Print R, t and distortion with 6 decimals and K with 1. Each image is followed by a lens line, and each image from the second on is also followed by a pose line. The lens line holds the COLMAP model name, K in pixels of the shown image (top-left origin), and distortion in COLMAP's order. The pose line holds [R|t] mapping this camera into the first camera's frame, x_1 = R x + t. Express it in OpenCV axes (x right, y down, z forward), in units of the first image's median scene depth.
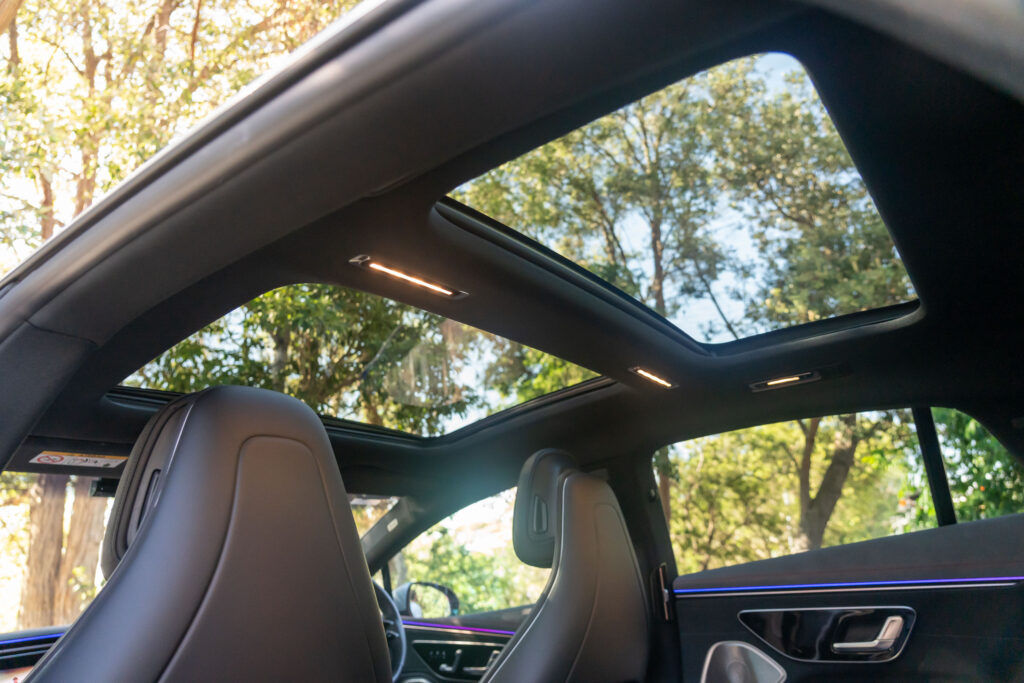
lens RADIAL K [[685.4, 0, 512.0], [0, 685.4, 341.5], [0, 0, 1]] dist [-0.008515, -0.000921]
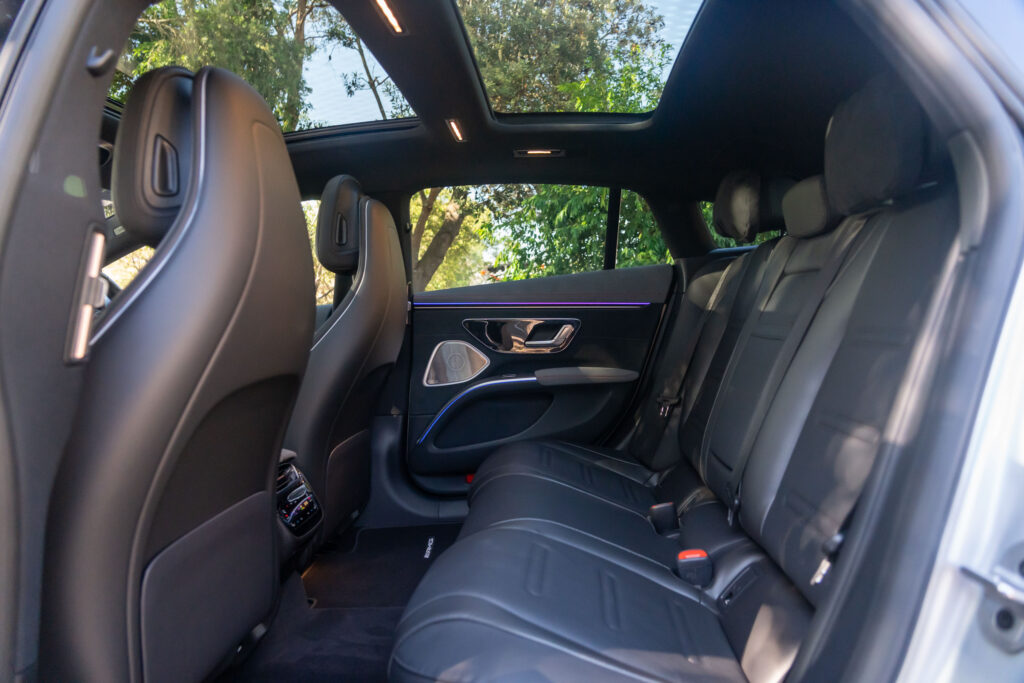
lens RADIAL K [[685.4, 0, 512.0], [0, 685.4, 341.5], [0, 0, 1]] dist [-0.008515, -0.000921]
pose [[0.840235, 0.033036, 0.541215, -0.325674], [-0.217964, 0.934525, 0.281346, 0.036649], [-0.496484, -0.354362, 0.792421, -0.134228]]
